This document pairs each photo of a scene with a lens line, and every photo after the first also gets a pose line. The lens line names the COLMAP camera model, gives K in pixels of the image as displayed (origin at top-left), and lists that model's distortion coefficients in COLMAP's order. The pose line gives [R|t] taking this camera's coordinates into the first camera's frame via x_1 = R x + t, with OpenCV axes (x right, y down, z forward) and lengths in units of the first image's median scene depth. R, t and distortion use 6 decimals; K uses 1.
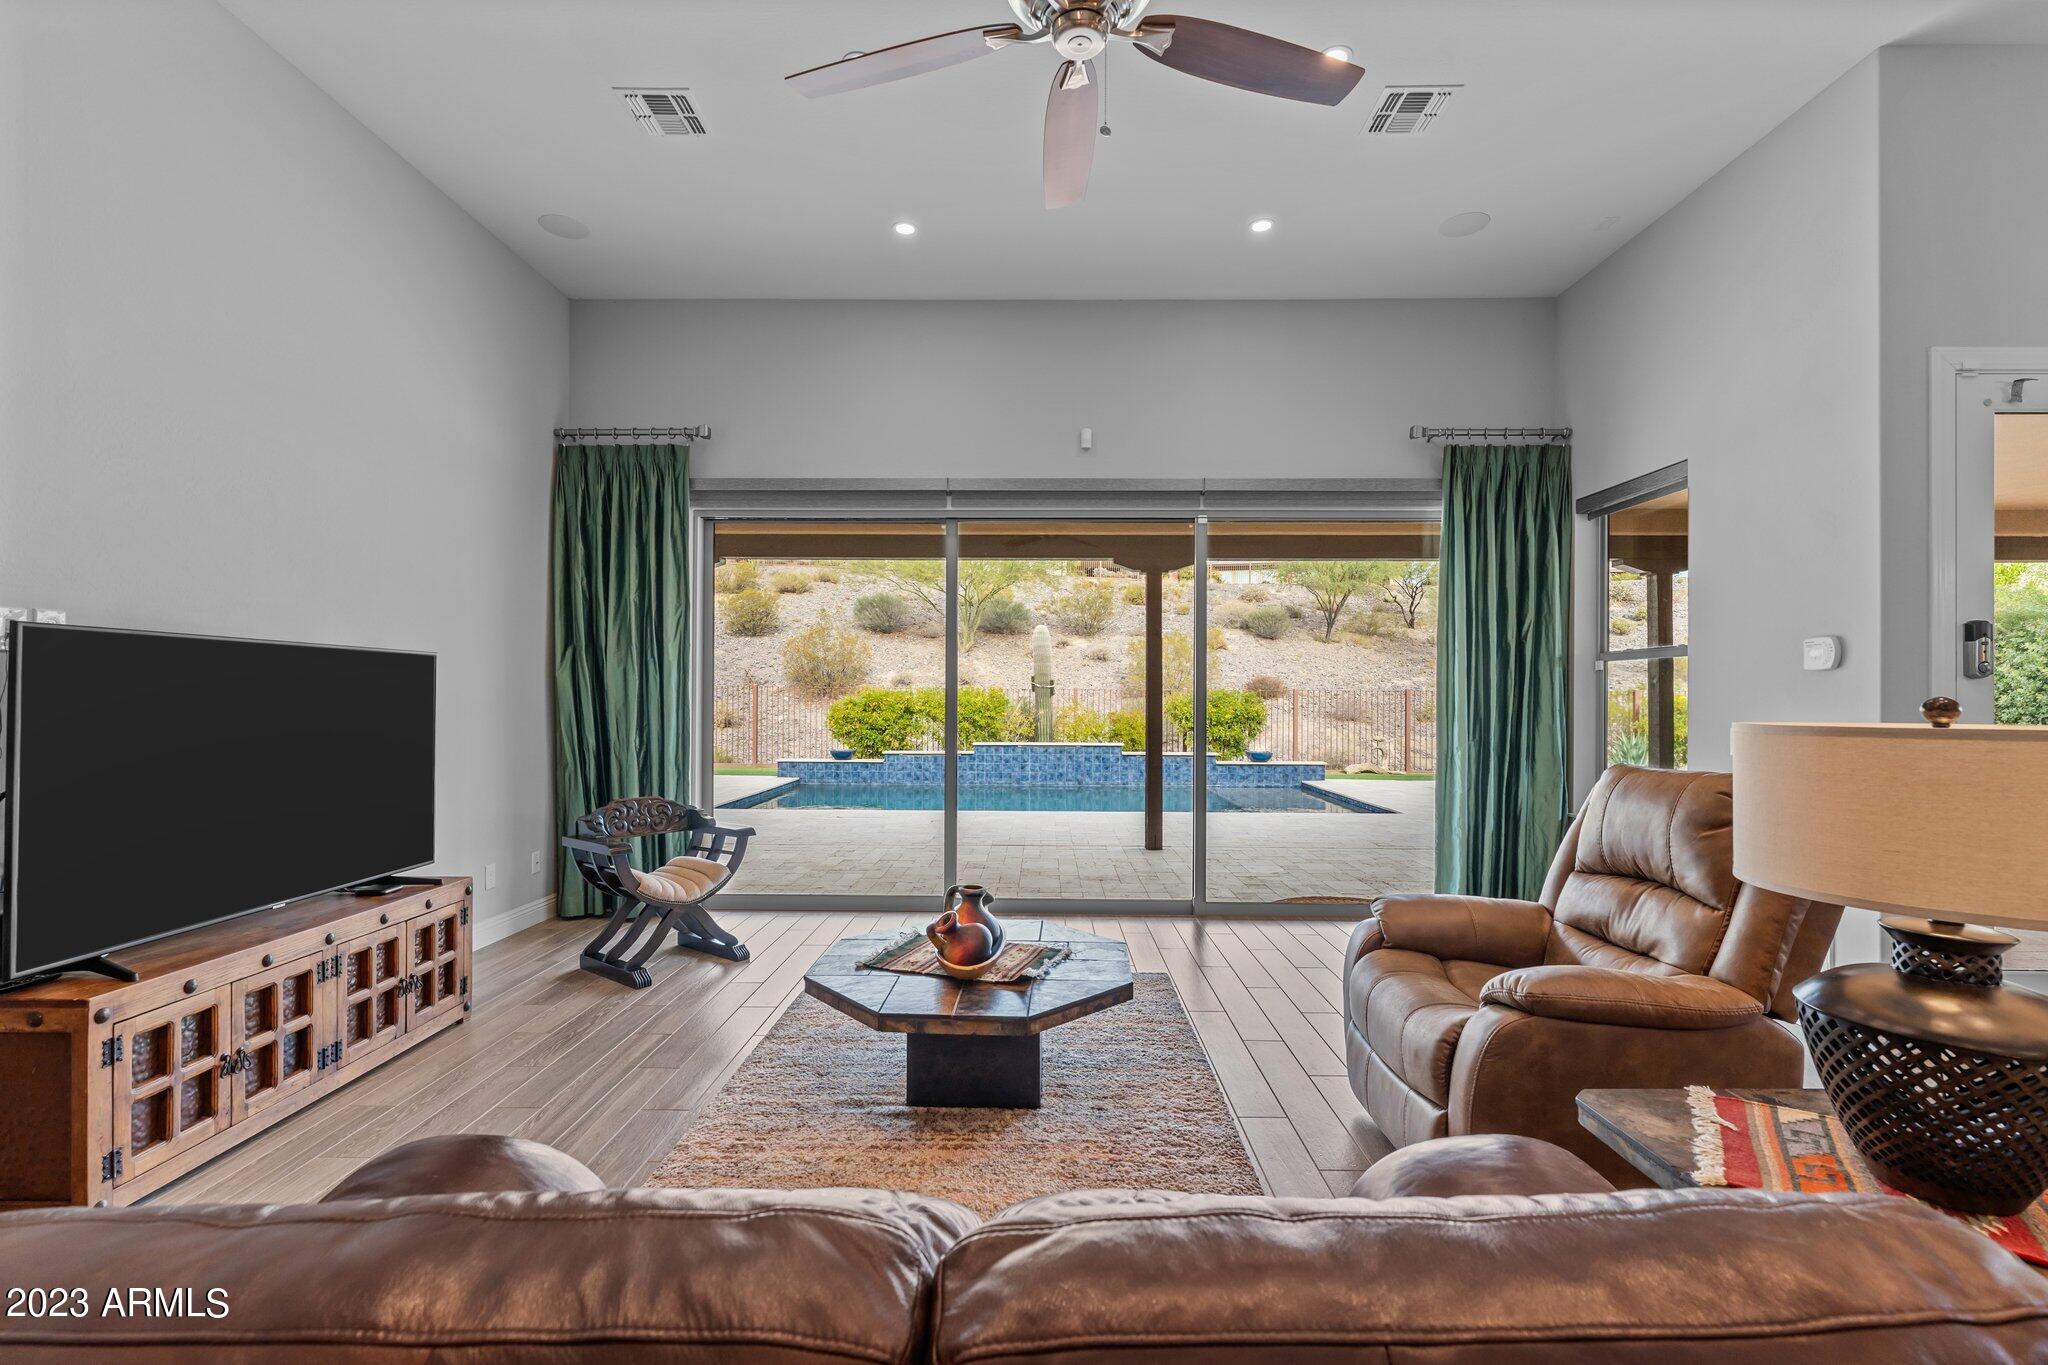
lens RADIAL K [[884.6, 0, 1027.6], [0, 884.6, 696.3], [0, 0, 1]] dist [-0.001204, 0.000315]
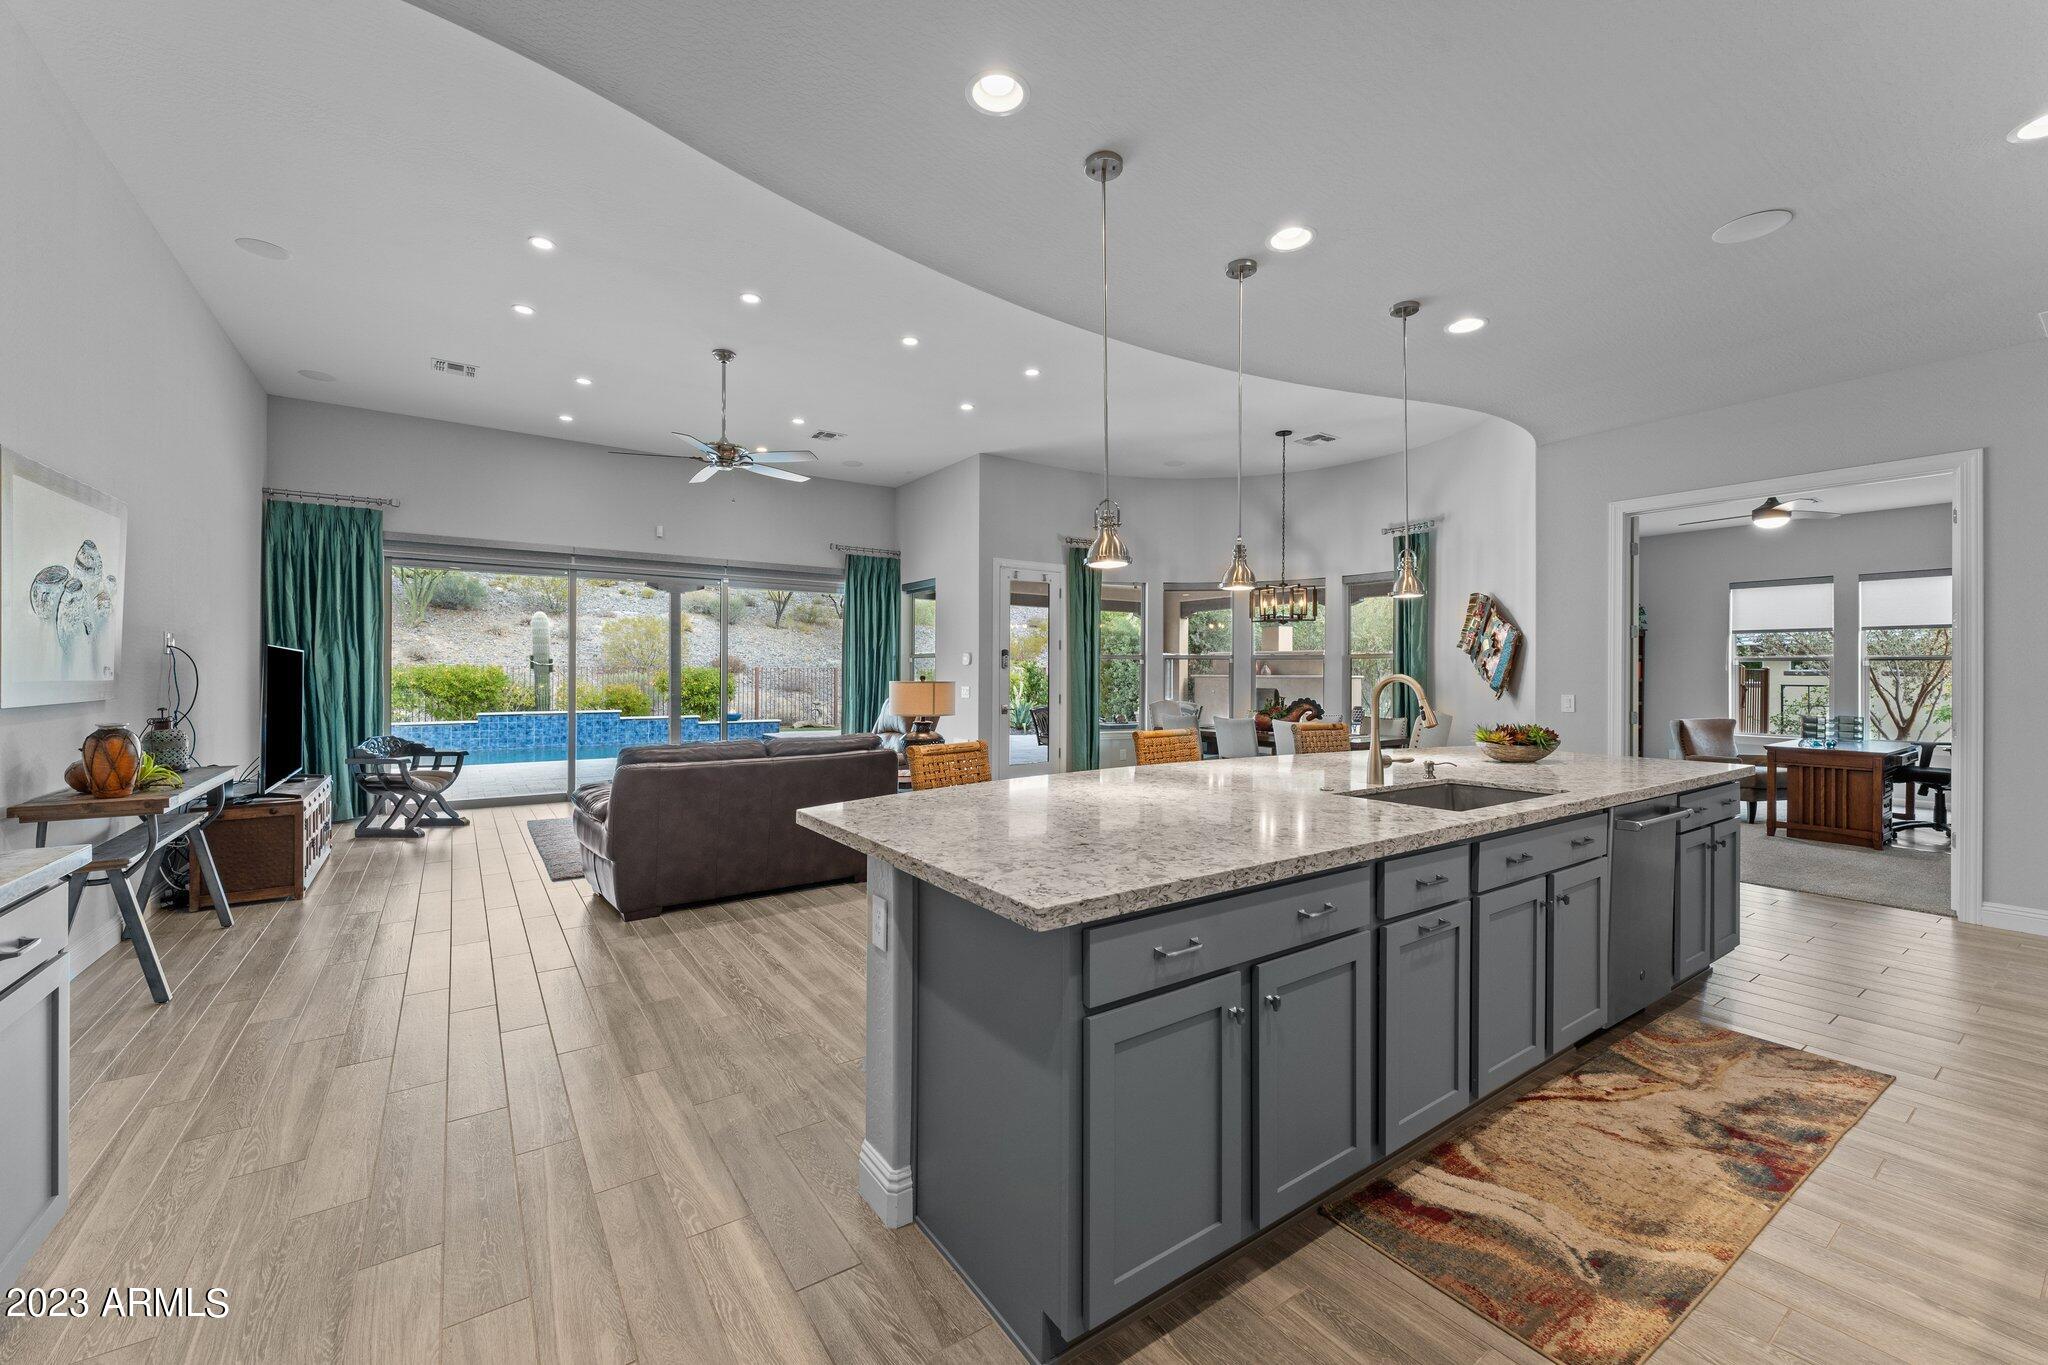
lens RADIAL K [[813.0, 0, 1024.8], [0, 813.0, 675.0], [0, 0, 1]] dist [0.000847, -0.000271]
pose [[0.809468, -0.001618, 0.587162, -0.423737], [-0.000917, 0.999991, 0.004020, -0.007540], [-0.587164, -0.003793, 0.809459, -1.084654]]
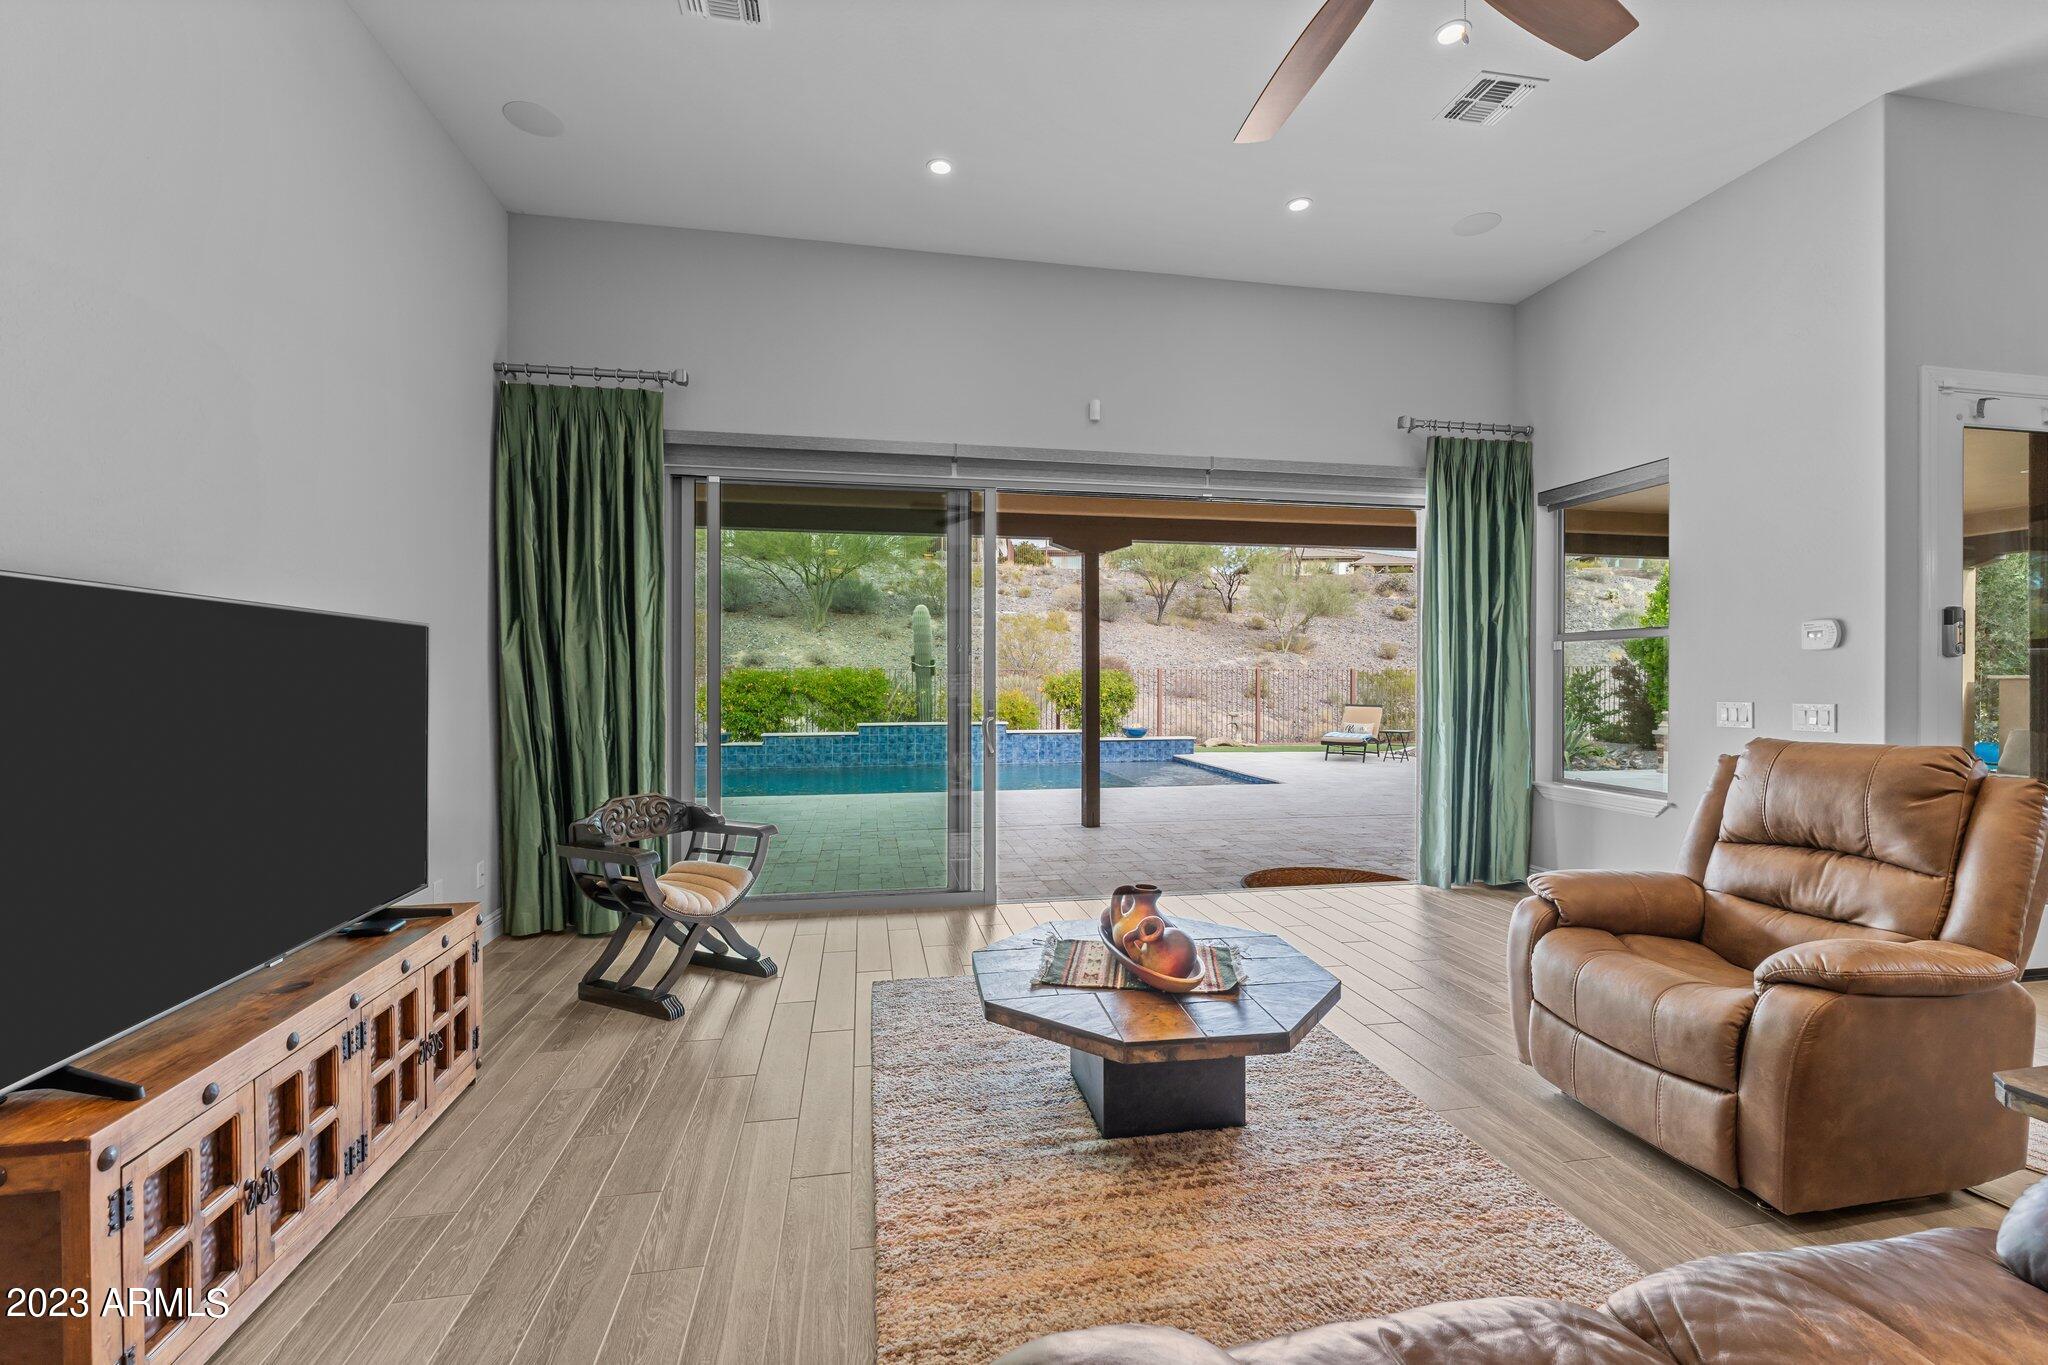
lens RADIAL K [[853.8, 0, 1024.0], [0, 853.8, 682.5], [0, 0, 1]] dist [-0.003852, -0.000057]
pose [[0.980023, -0.005291, 0.198811, -0.275266], [0.003746, 0.999960, 0.008145, -0.000499], [-0.198847, -0.007237, 0.980004, 0.131470]]
